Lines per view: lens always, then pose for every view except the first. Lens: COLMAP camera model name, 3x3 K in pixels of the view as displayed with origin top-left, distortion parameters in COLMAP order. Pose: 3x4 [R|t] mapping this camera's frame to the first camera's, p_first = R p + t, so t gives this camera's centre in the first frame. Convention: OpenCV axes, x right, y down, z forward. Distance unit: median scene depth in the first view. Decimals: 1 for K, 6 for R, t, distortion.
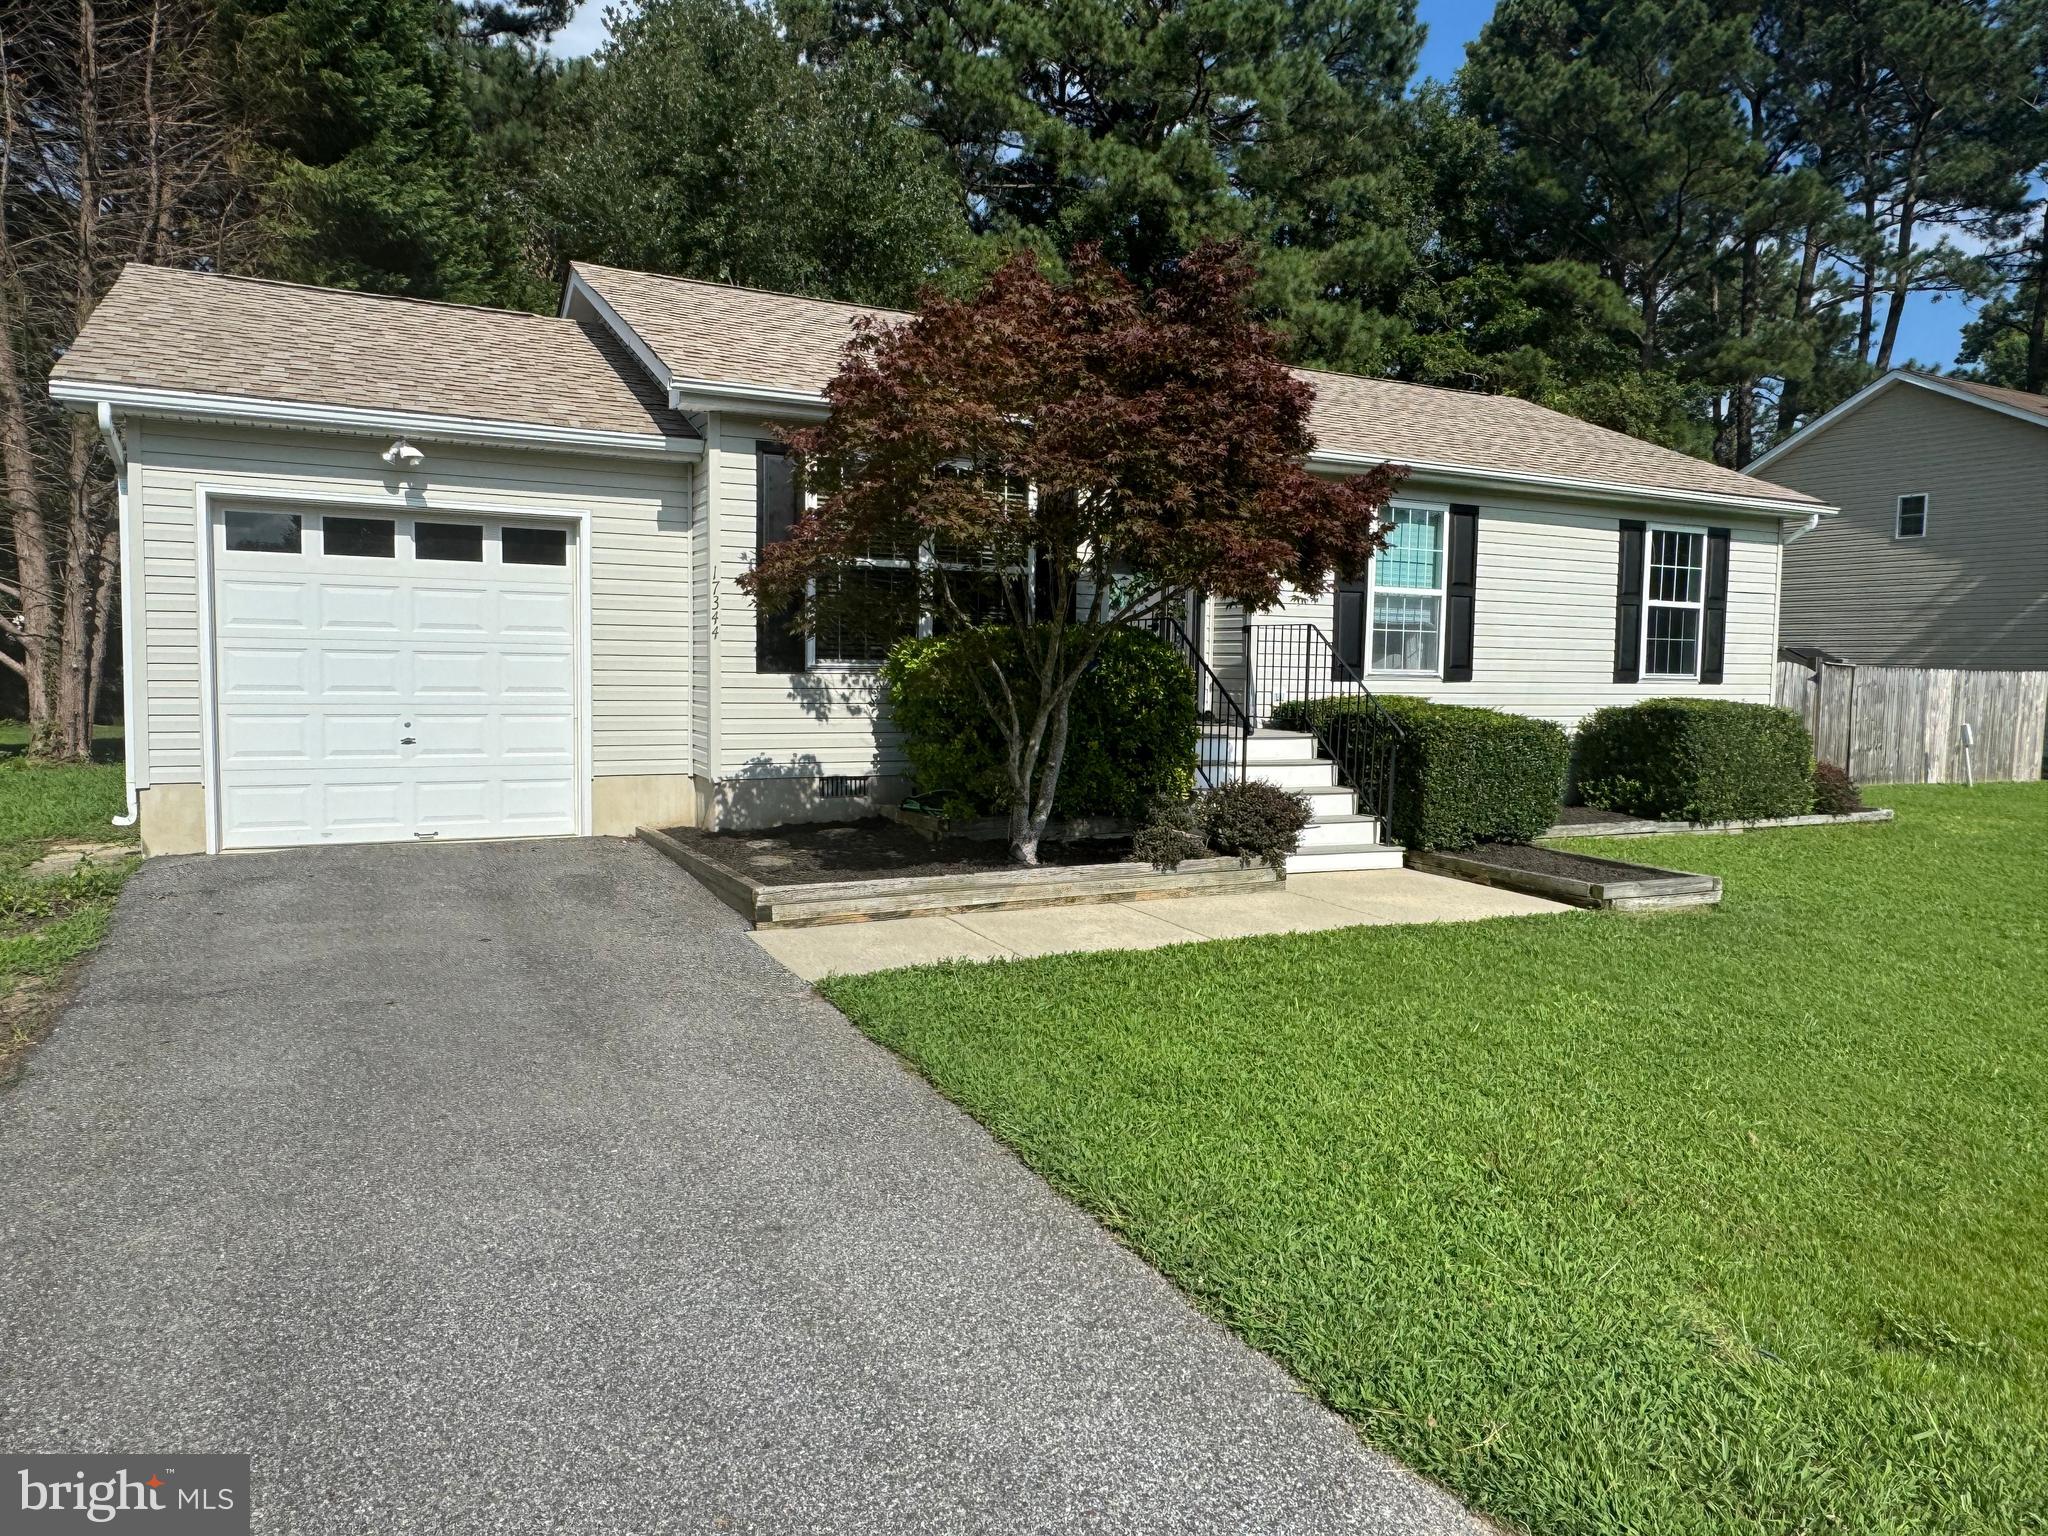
lens RADIAL K [[1315.6, 0, 1024.0], [0, 1315.6, 768.0], [0, 0, 1]] dist [0.002038, 0.000304]
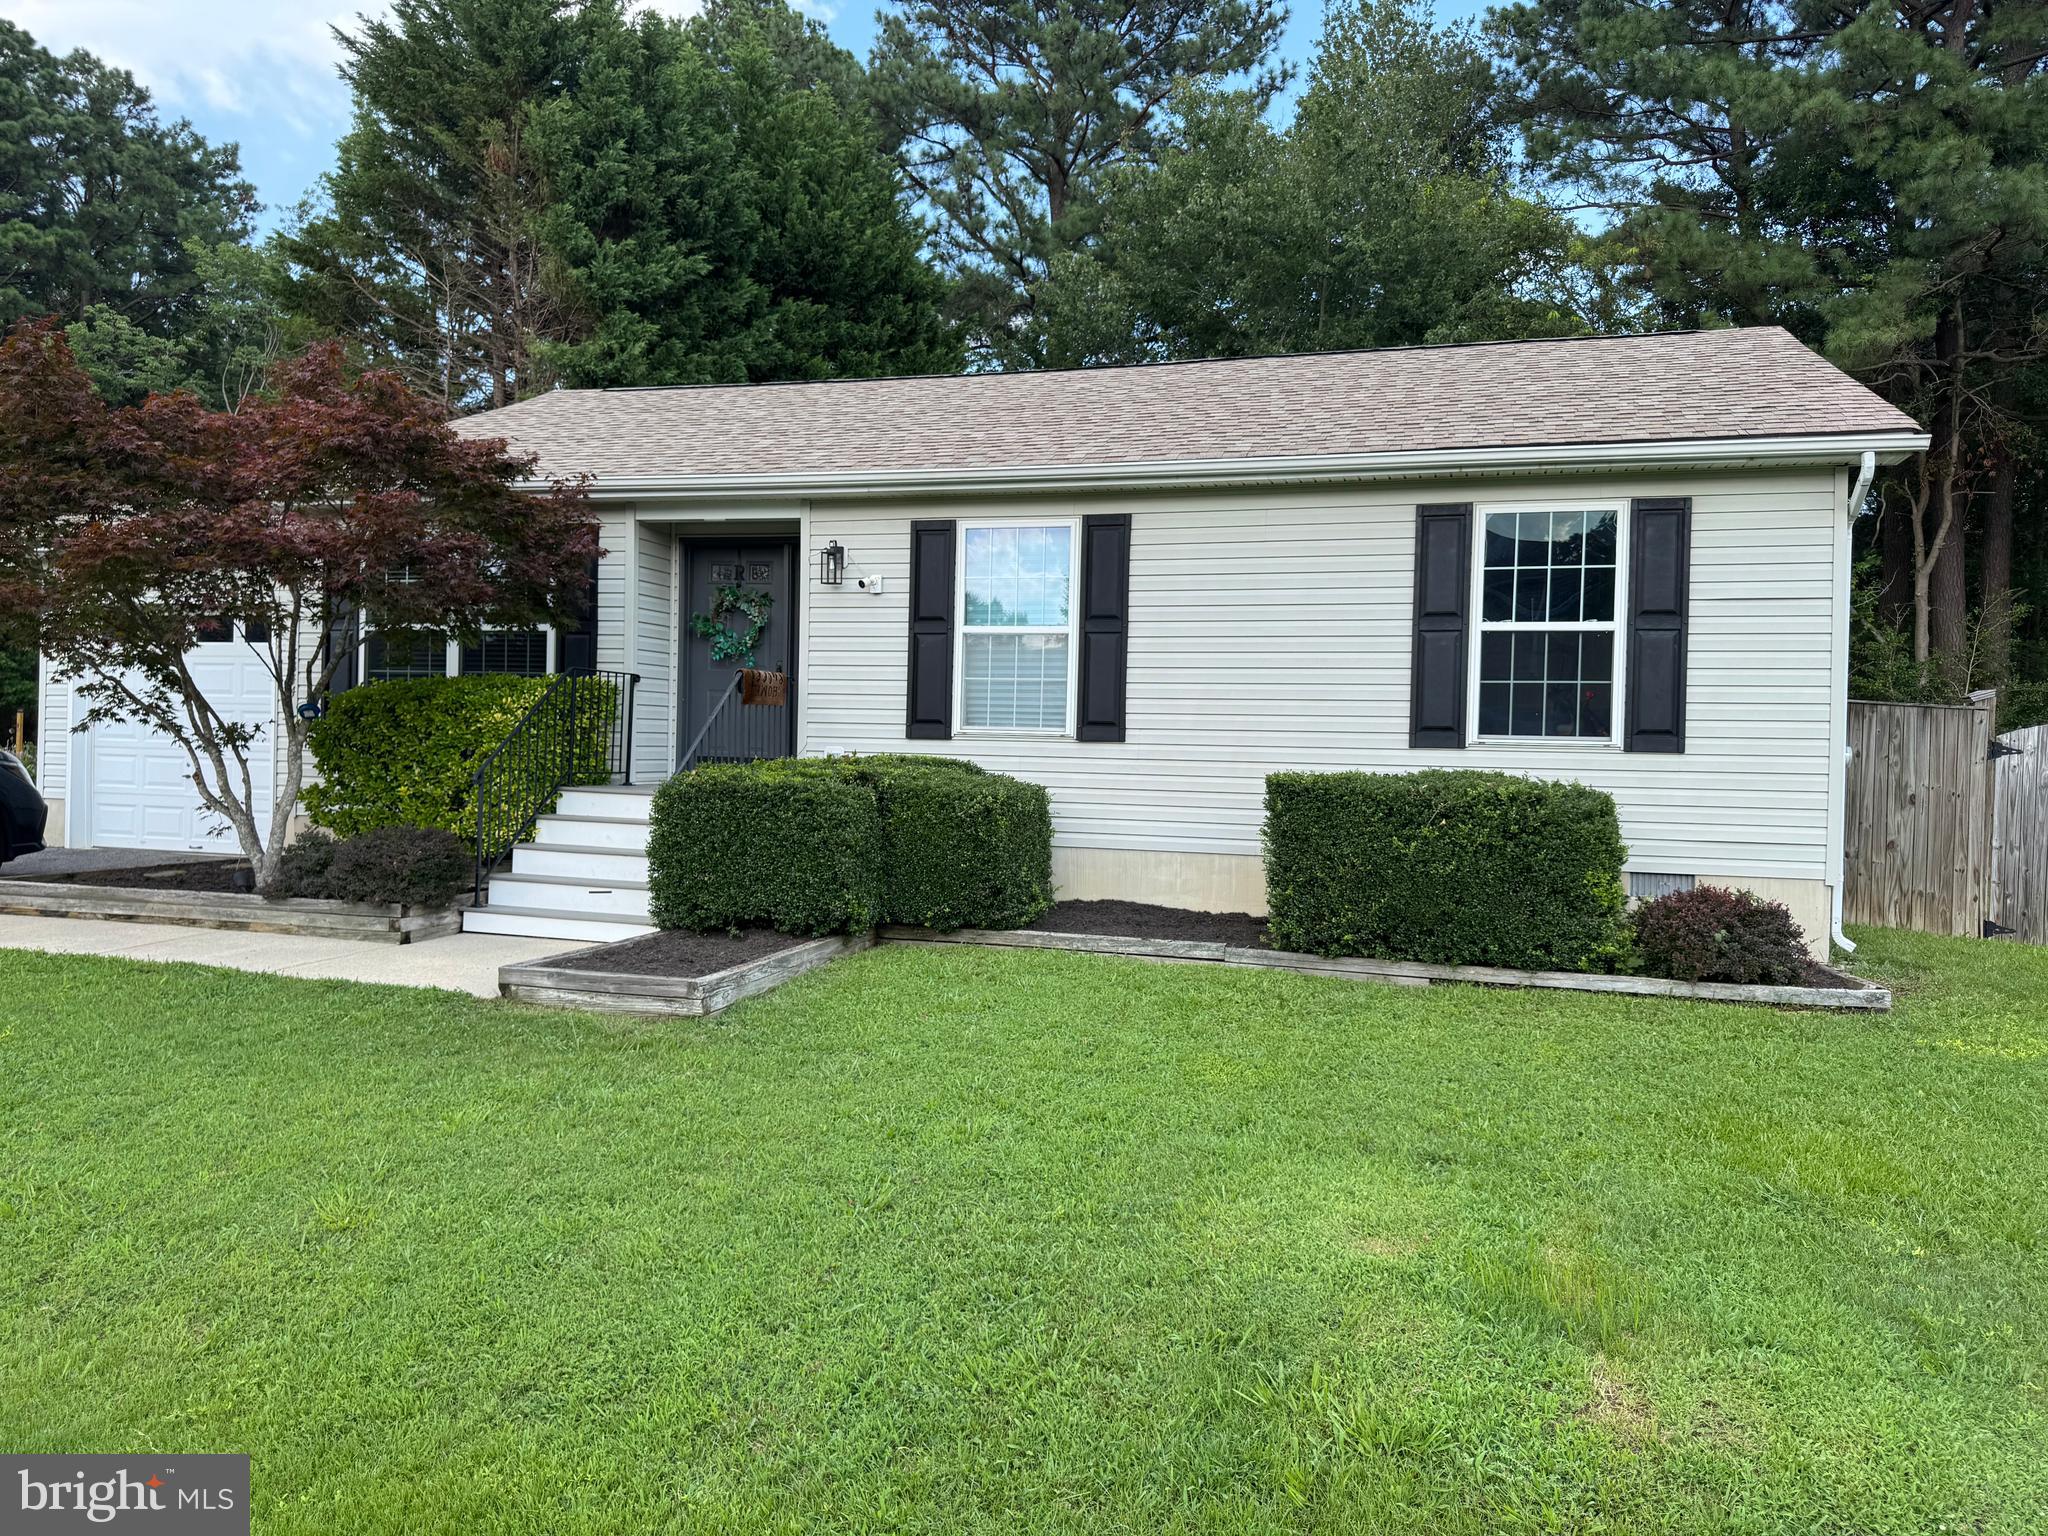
lens RADIAL K [[1446.2, 0, 1024.0], [0, 1446.2, 768.0], [0, 0, 1]] dist [0.002110, -0.001507]
pose [[0.724213, 0.010058, -0.689503, 0.808508], [-0.059819, 0.997041, -0.048286, -0.007792], [0.686977, 0.076215, 0.722672, 0.335390]]
